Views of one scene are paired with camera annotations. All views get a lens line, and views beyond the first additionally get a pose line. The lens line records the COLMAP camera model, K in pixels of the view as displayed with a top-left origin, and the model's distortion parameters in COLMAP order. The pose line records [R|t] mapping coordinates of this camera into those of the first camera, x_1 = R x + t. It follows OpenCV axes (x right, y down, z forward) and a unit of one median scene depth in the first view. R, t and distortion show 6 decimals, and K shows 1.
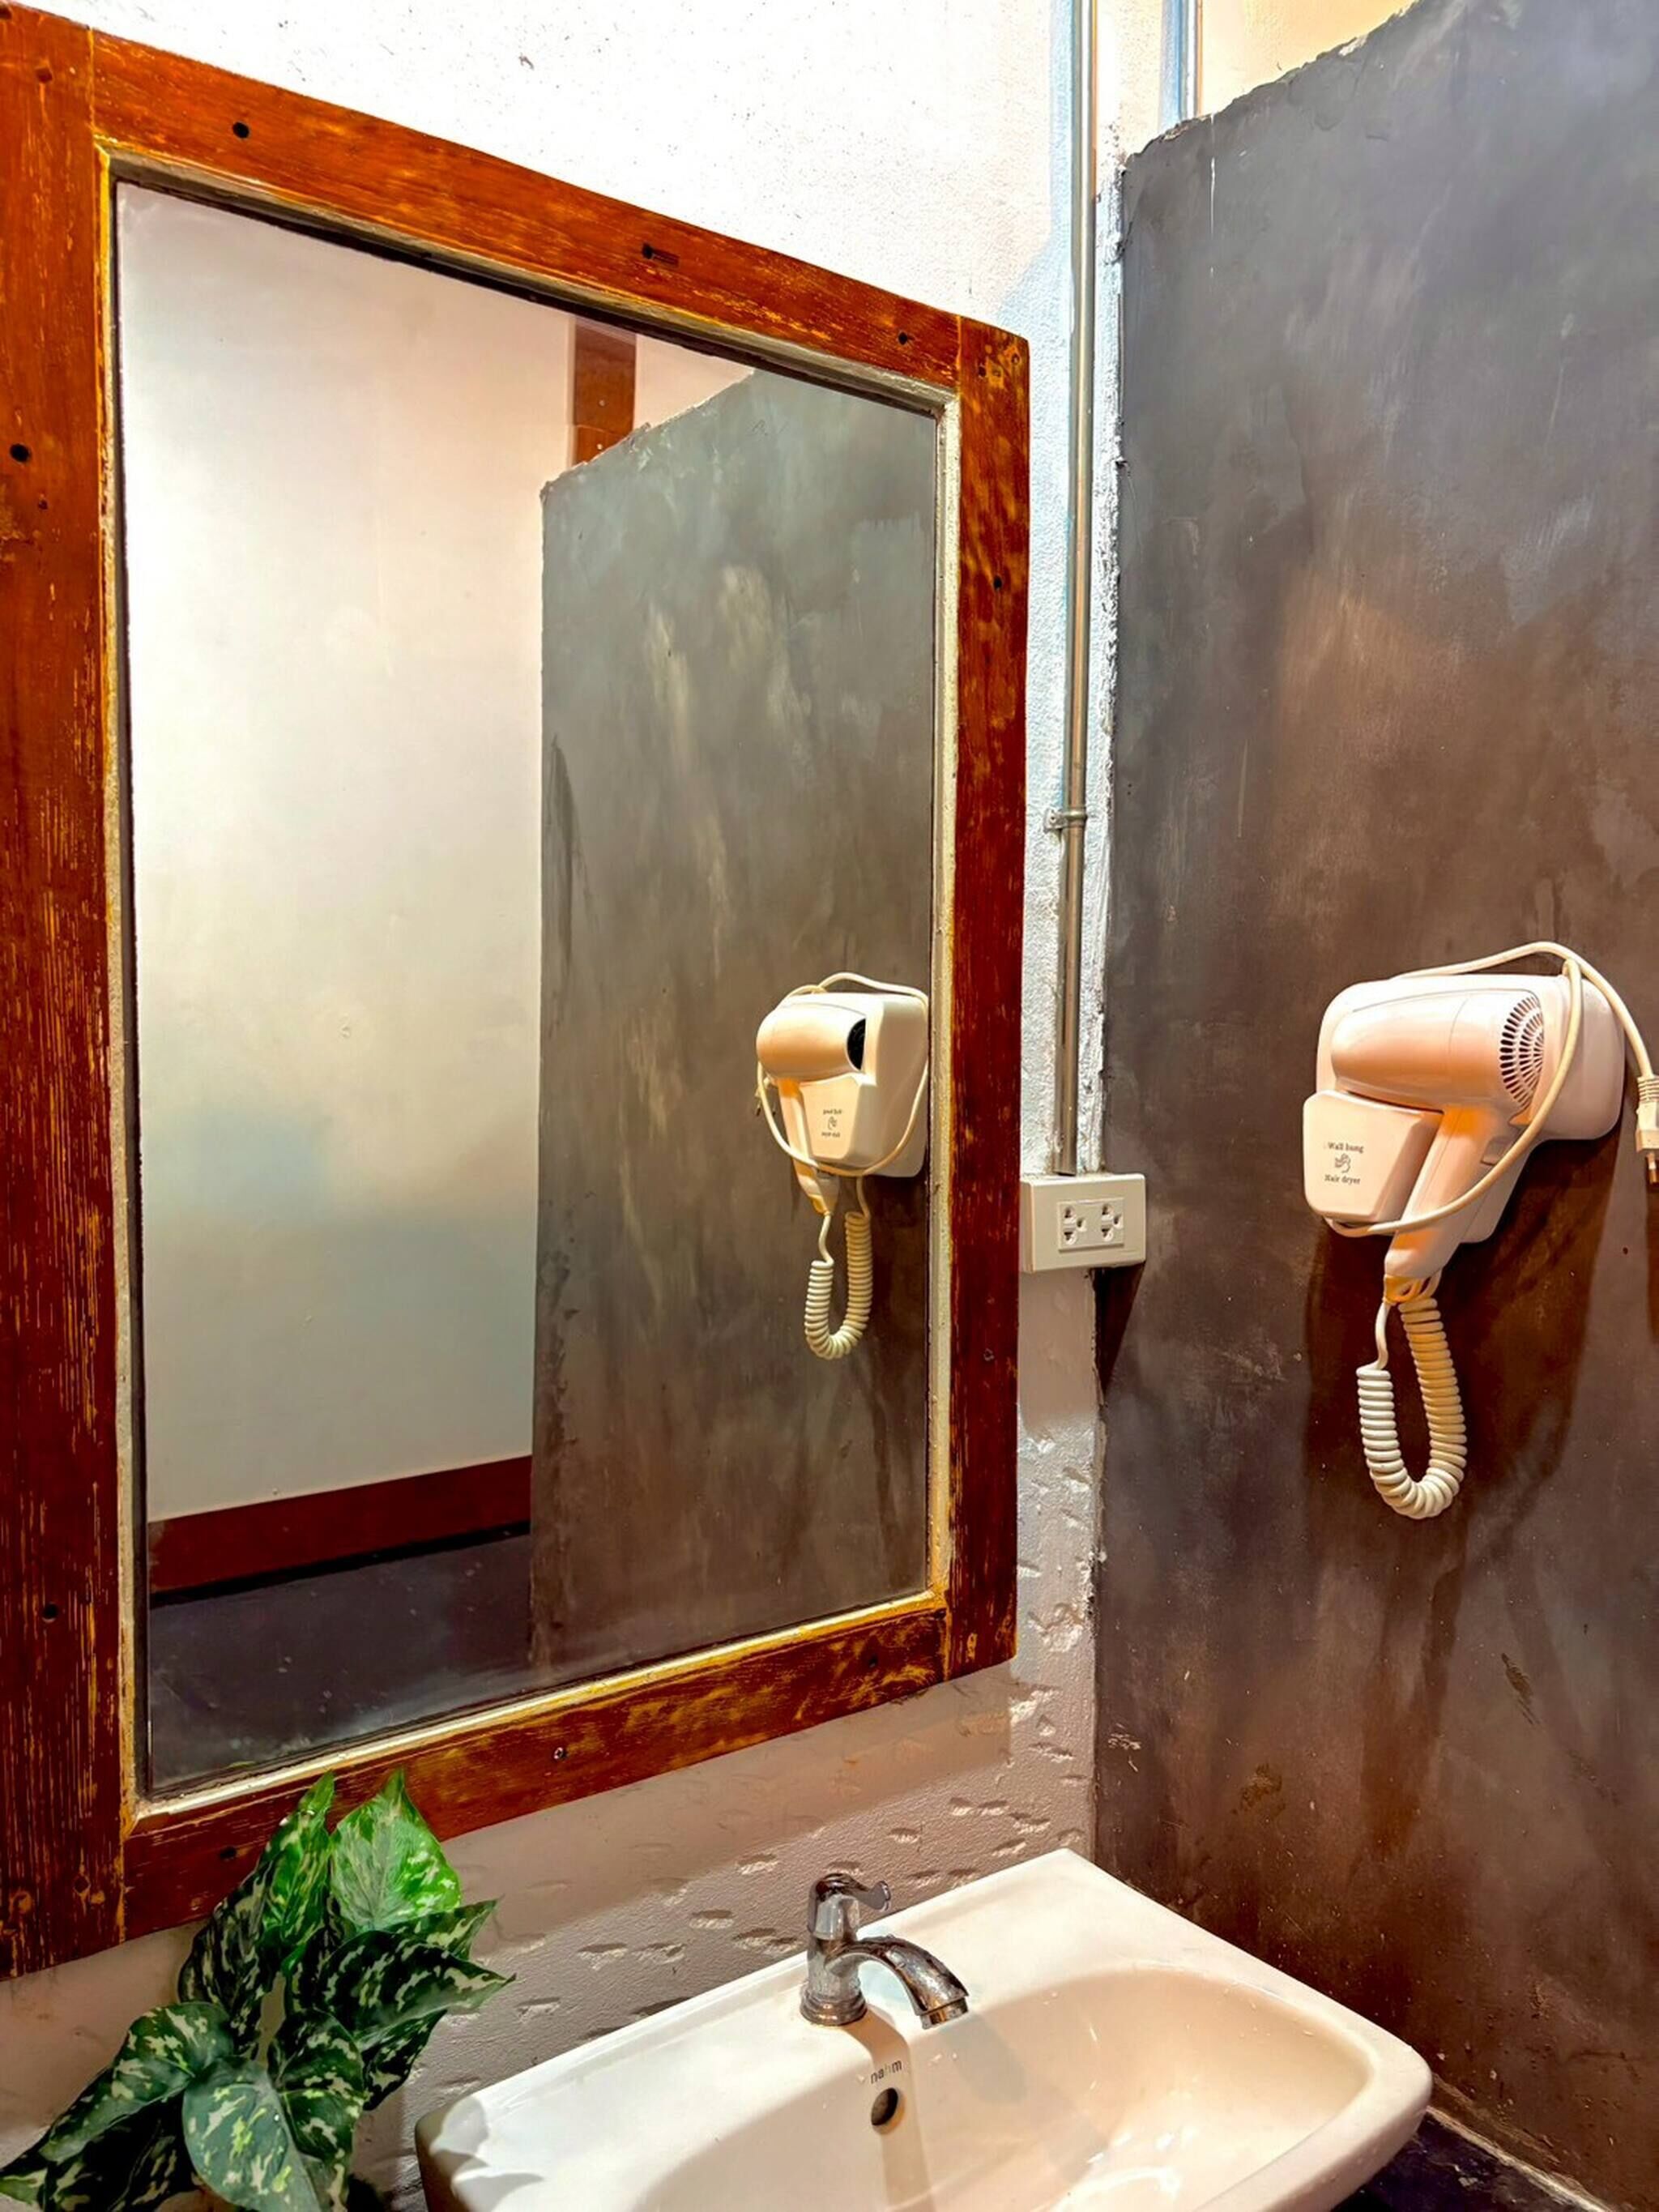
lens RADIAL K [[1614.6, 0, 829.5], [0, 1614.6, 1106.0], [0, 0, 1]] dist [0.021451, -0.029536]
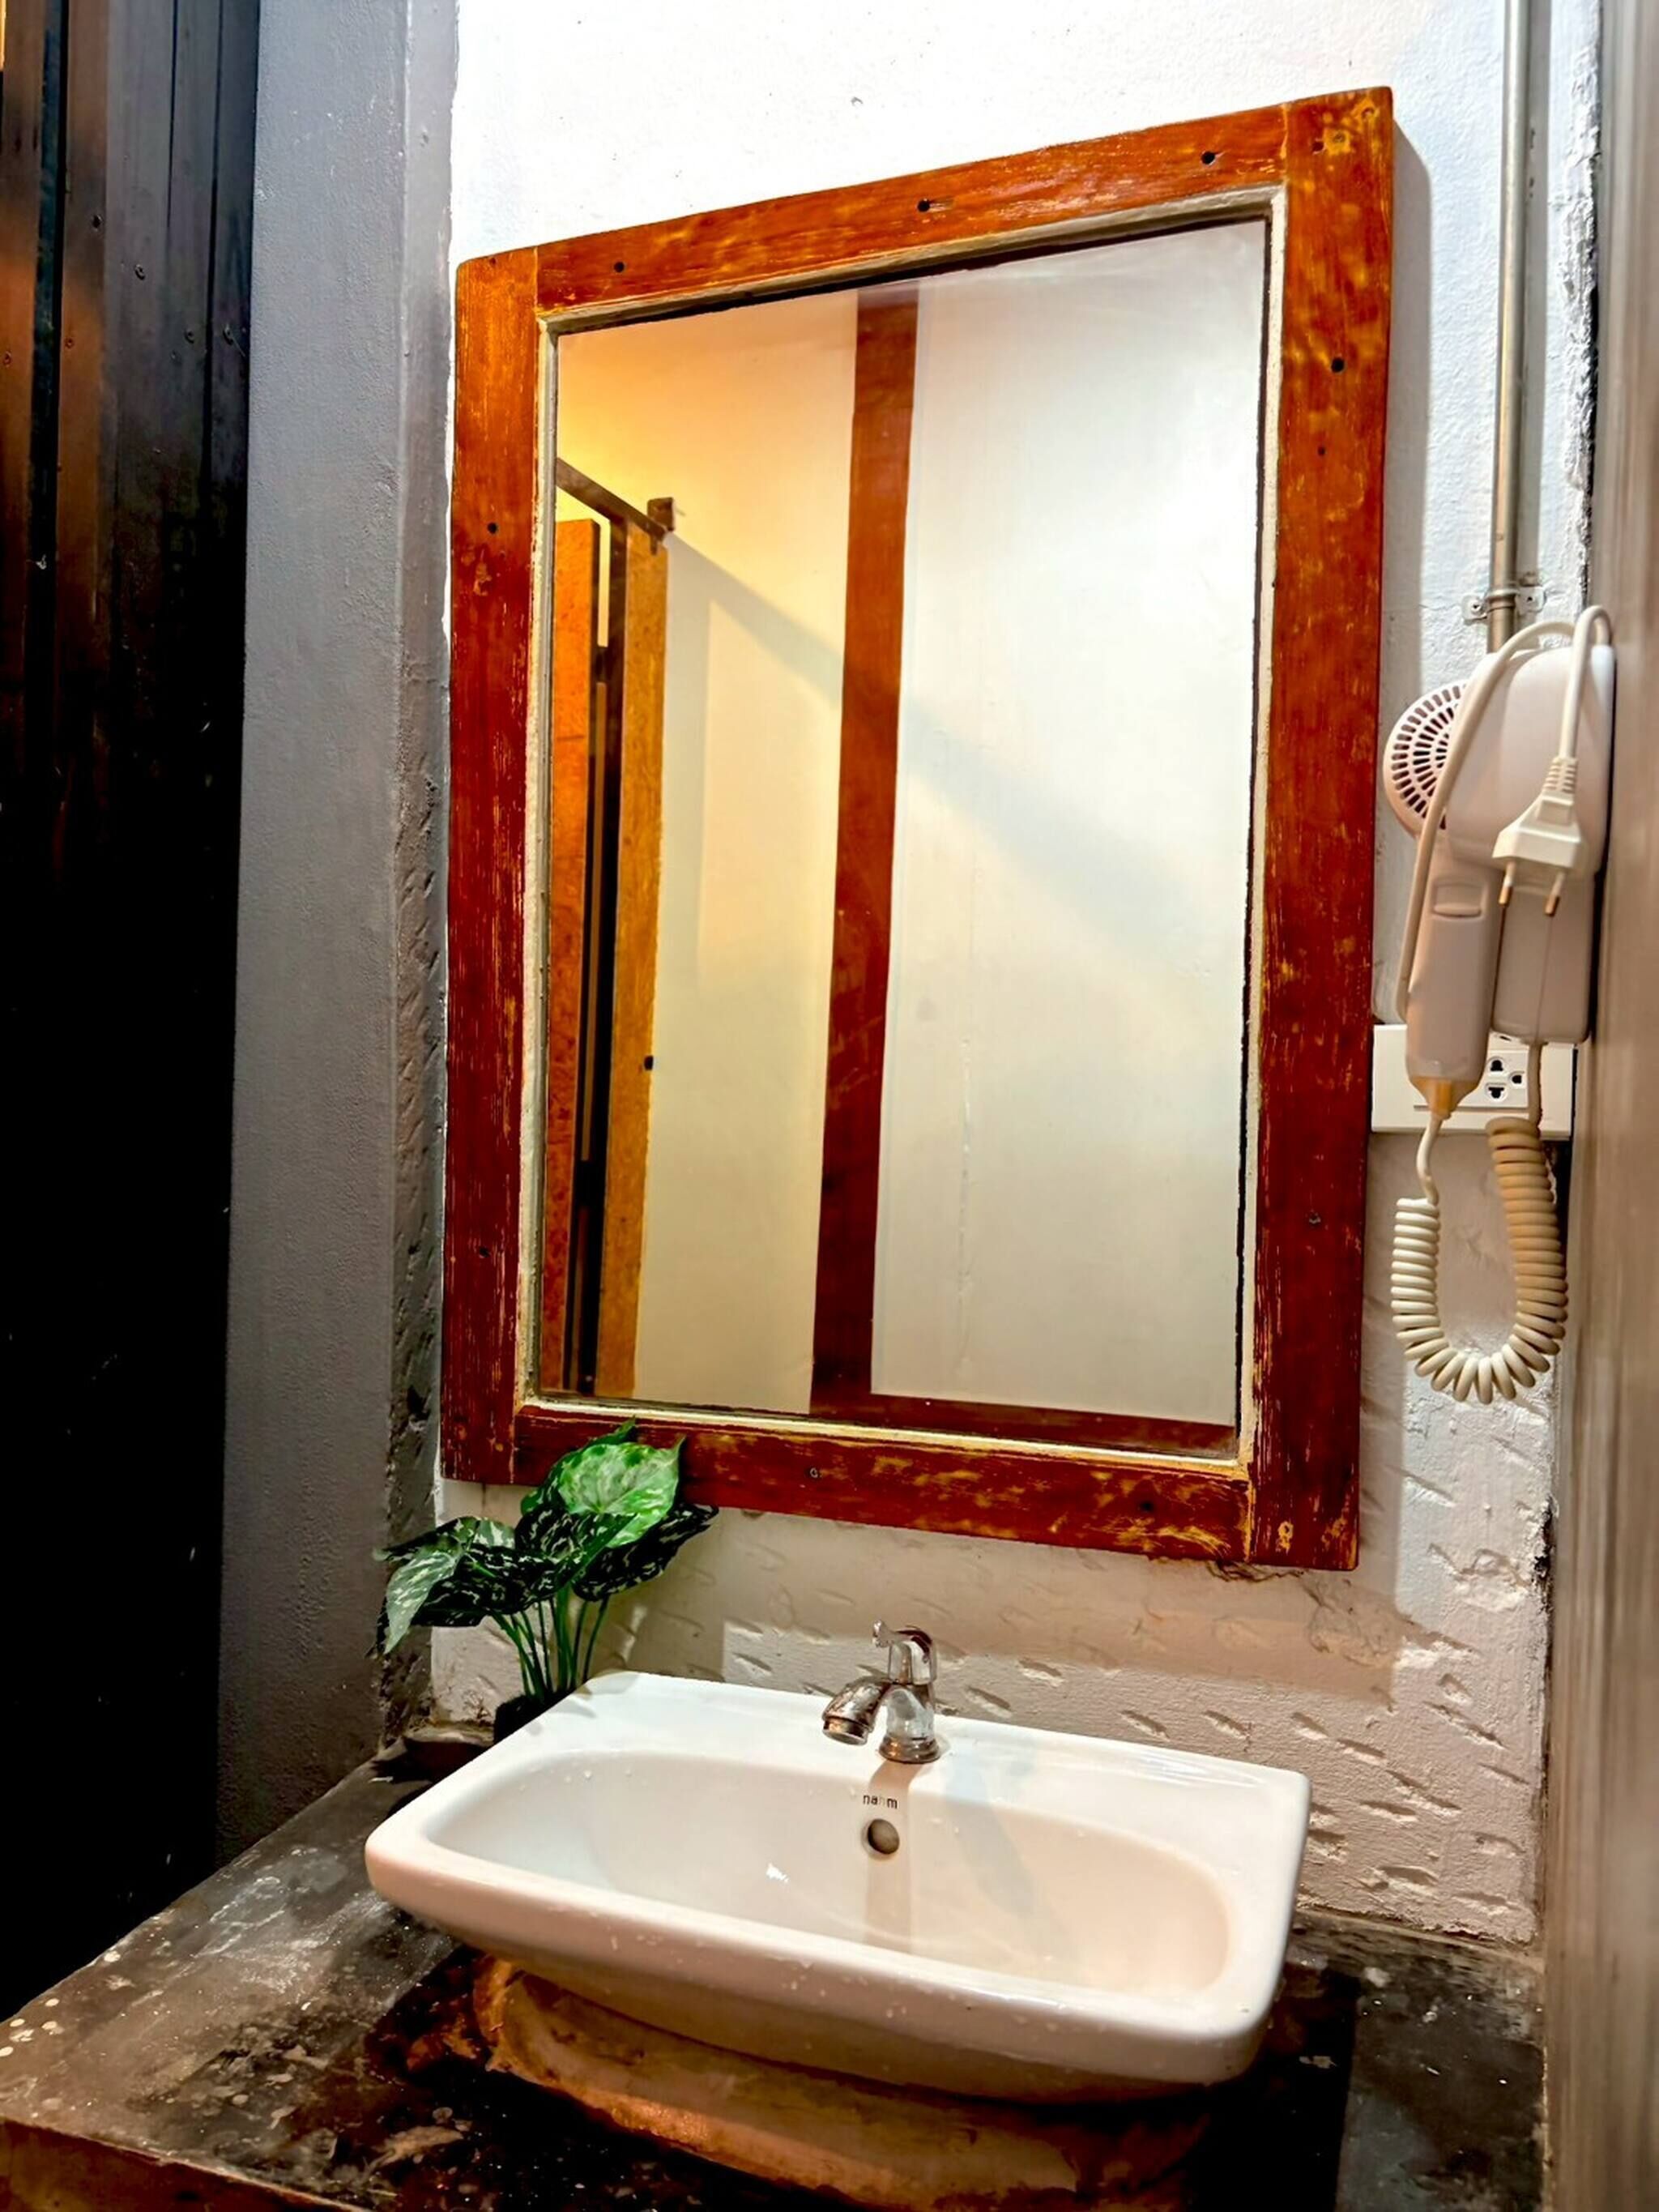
lens RADIAL K [[1616.1, 0, 832.8], [0, 1616.1, 1074.8], [0, 0, 1]] dist [0.024094, -0.009494]
pose [[0.559481, 0.007408, -0.828810, 0.744458], [-0.050052, 0.998437, -0.024863, 0.119461], [0.827331, 0.055394, 0.558977, 0.288650]]
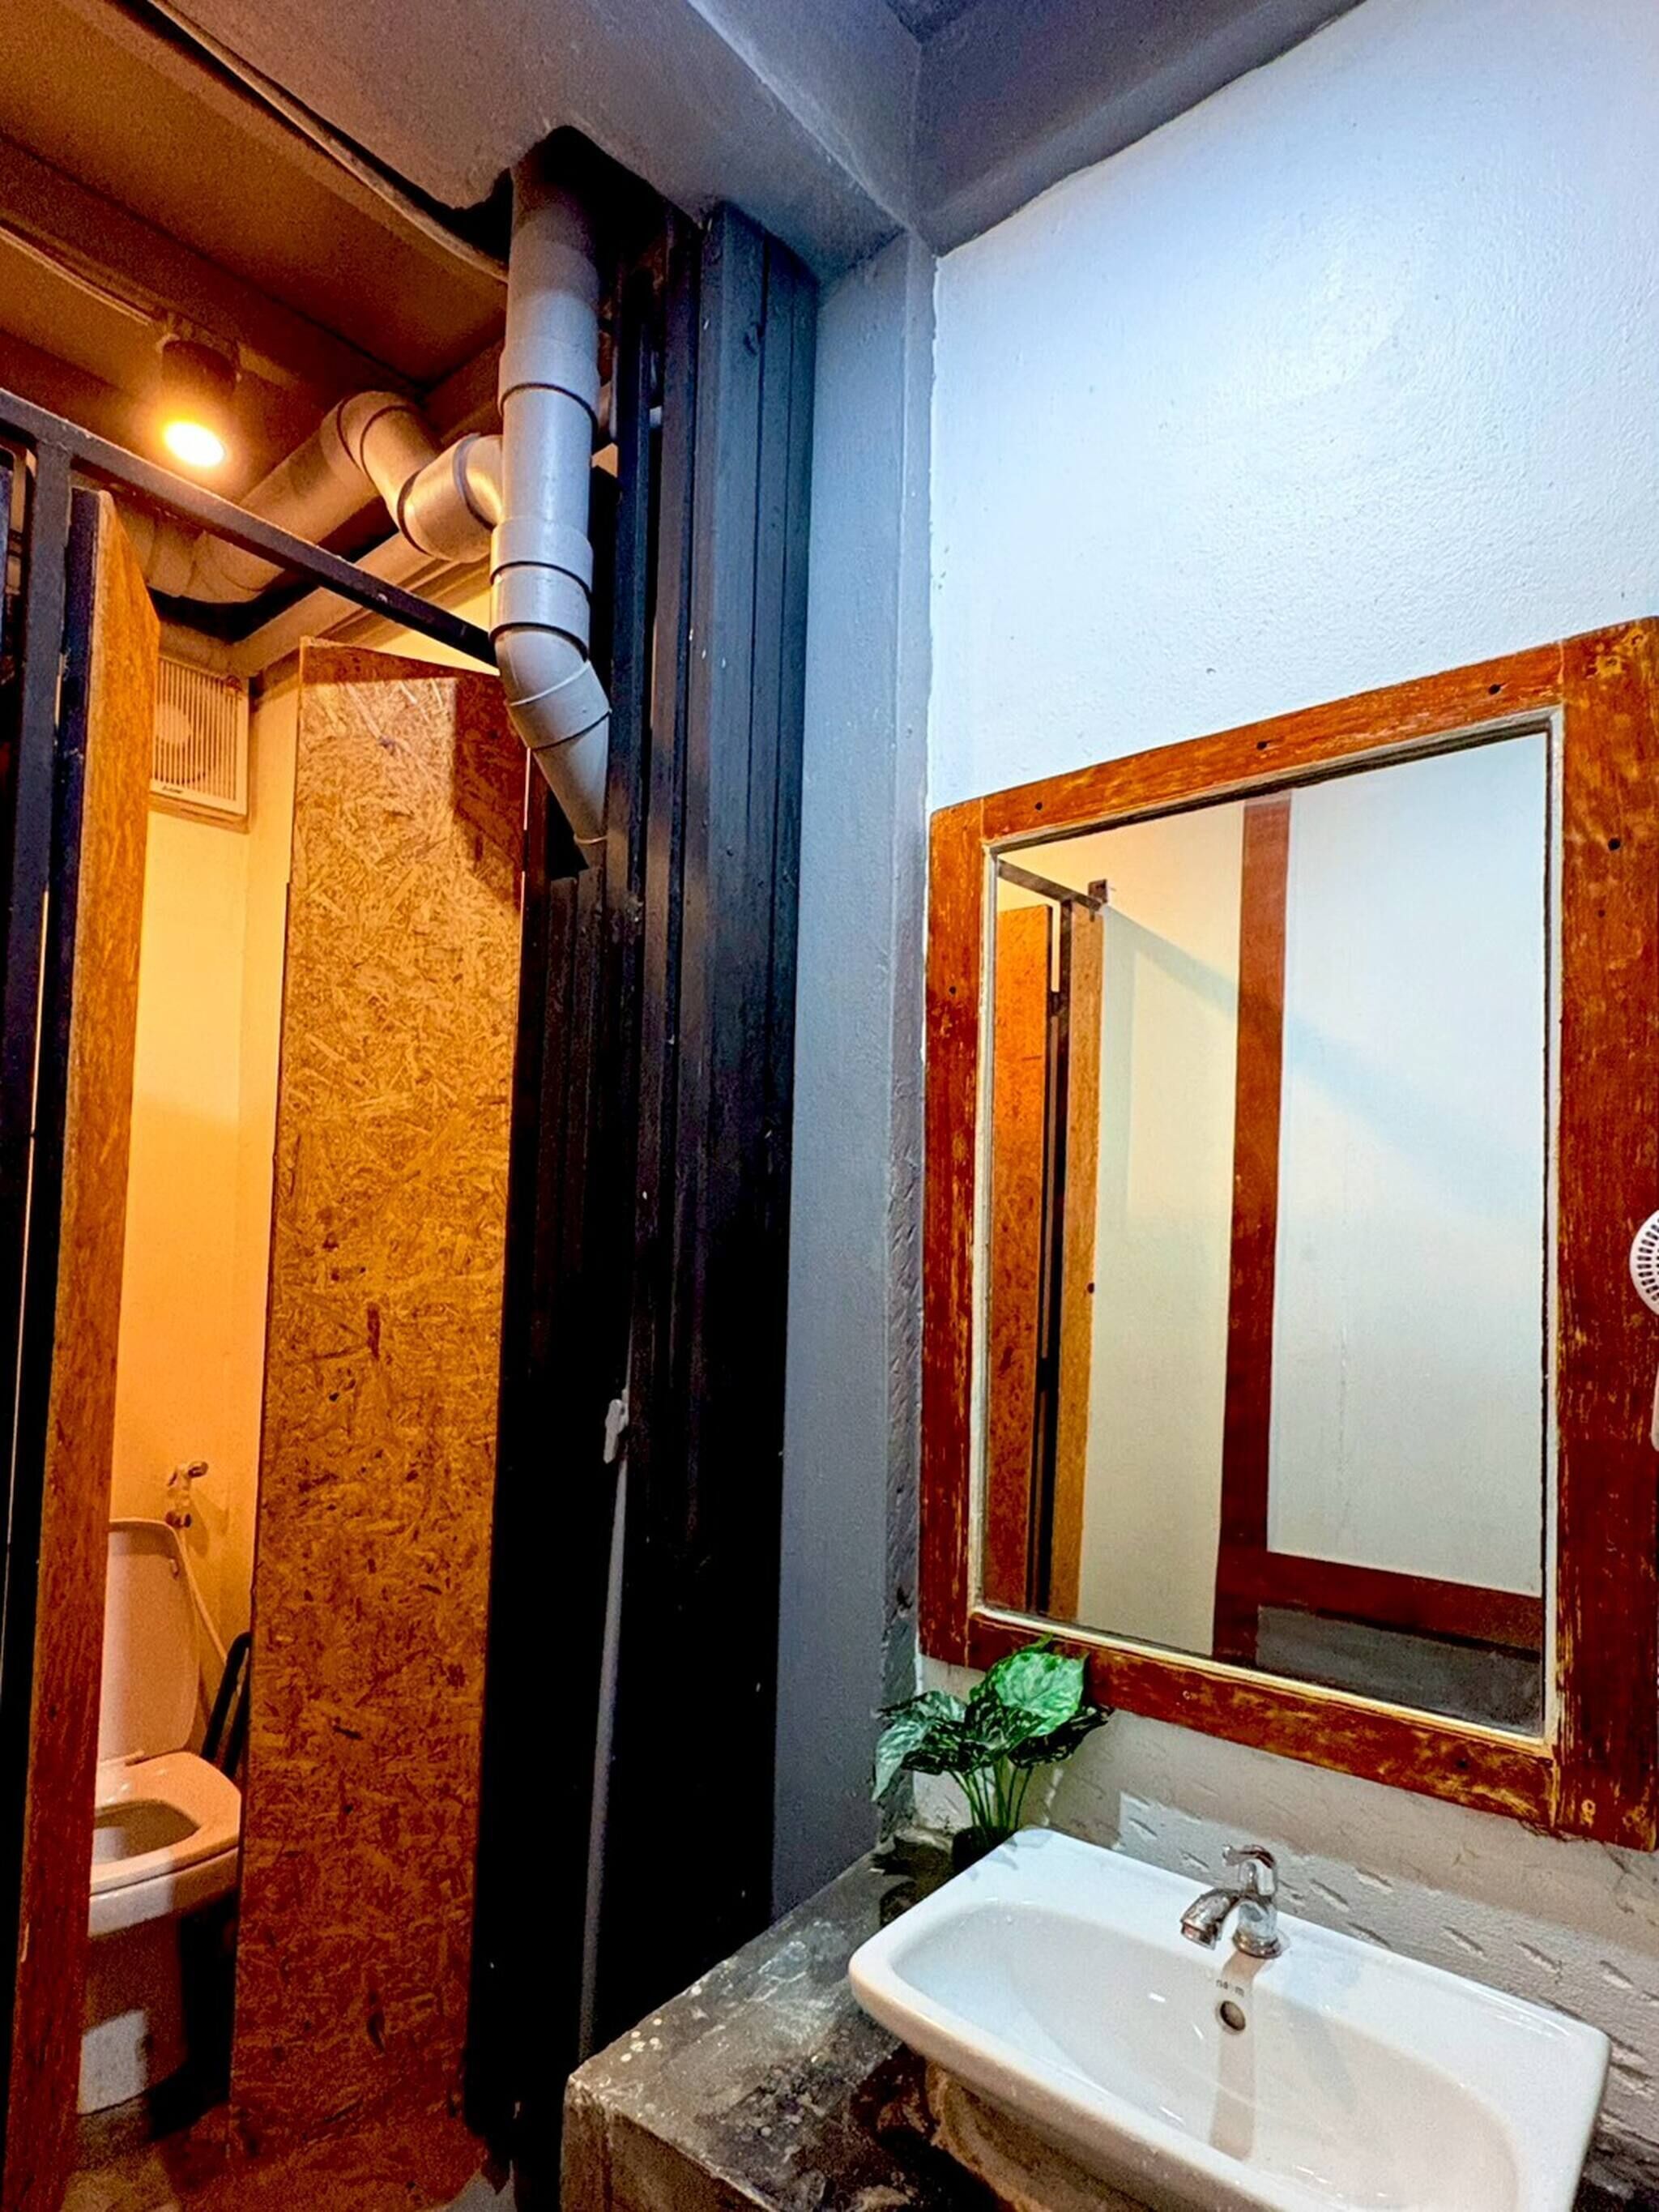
lens RADIAL K [[1168.9, 0, 865.8], [0, 1168.9, 1198.3], [0, 0, 1]] dist [0.000947, -0.000522]
pose [[0.271551, -0.029633, -0.961968, 0.771632], [-0.056738, 0.997295, -0.046738, -0.012413], [0.960750, 0.067272, 0.269135, 0.318192]]
